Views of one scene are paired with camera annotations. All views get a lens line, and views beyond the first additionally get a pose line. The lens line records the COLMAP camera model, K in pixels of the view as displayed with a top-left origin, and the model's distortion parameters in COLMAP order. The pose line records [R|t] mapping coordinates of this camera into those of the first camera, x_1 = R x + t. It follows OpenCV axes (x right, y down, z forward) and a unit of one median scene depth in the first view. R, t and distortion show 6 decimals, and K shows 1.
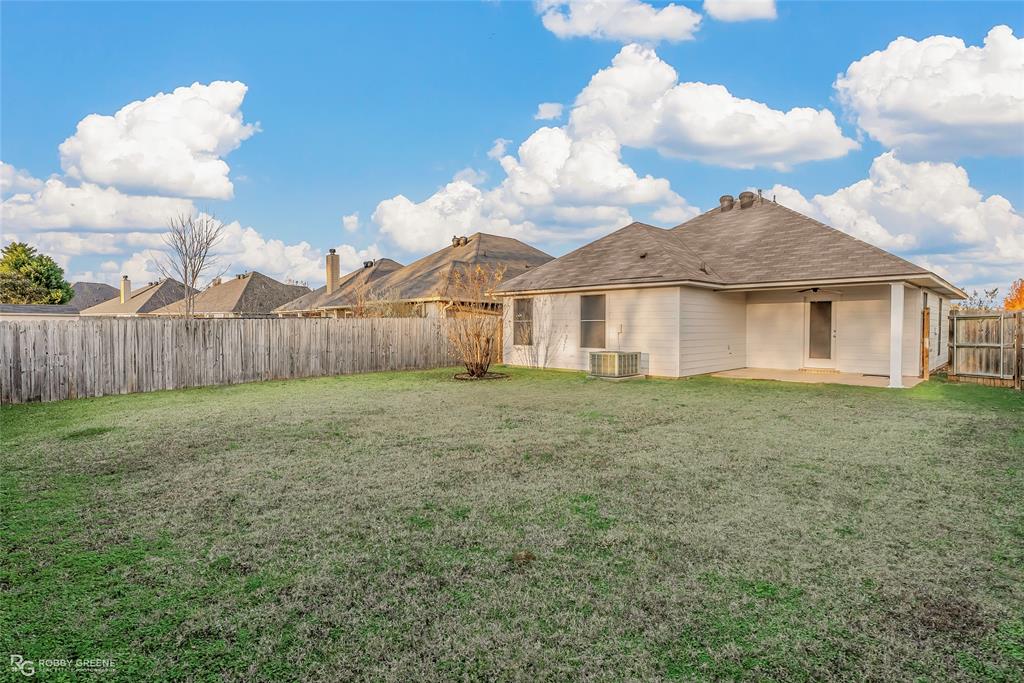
lens RADIAL K [[513.7, 0, 508.3], [0, 513.7, 343.8], [0, 0, 1]] dist [-0.002237, 0.000398]
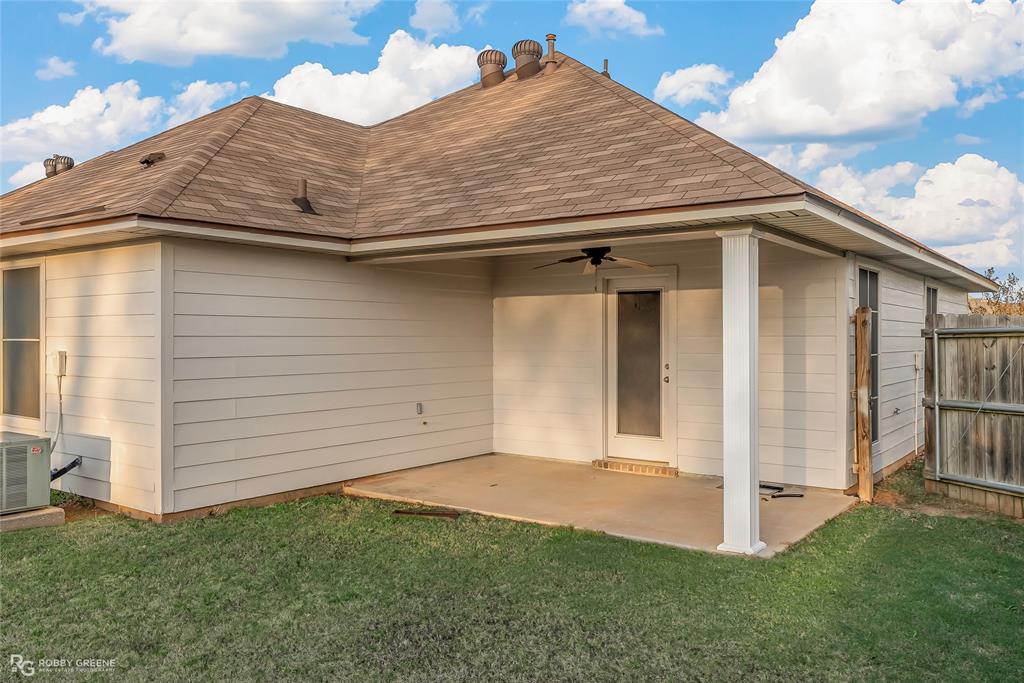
lens RADIAL K [[803.8, 0, 513.6], [0, 803.8, 335.4], [0, 0, 1]] dist [-0.001193, 0.000819]
pose [[0.988223, -0.000544, 0.153019, 0.454362], [0.005676, 0.999436, -0.033102, -0.030797], [-0.152915, 0.033581, 0.987669, 0.438225]]
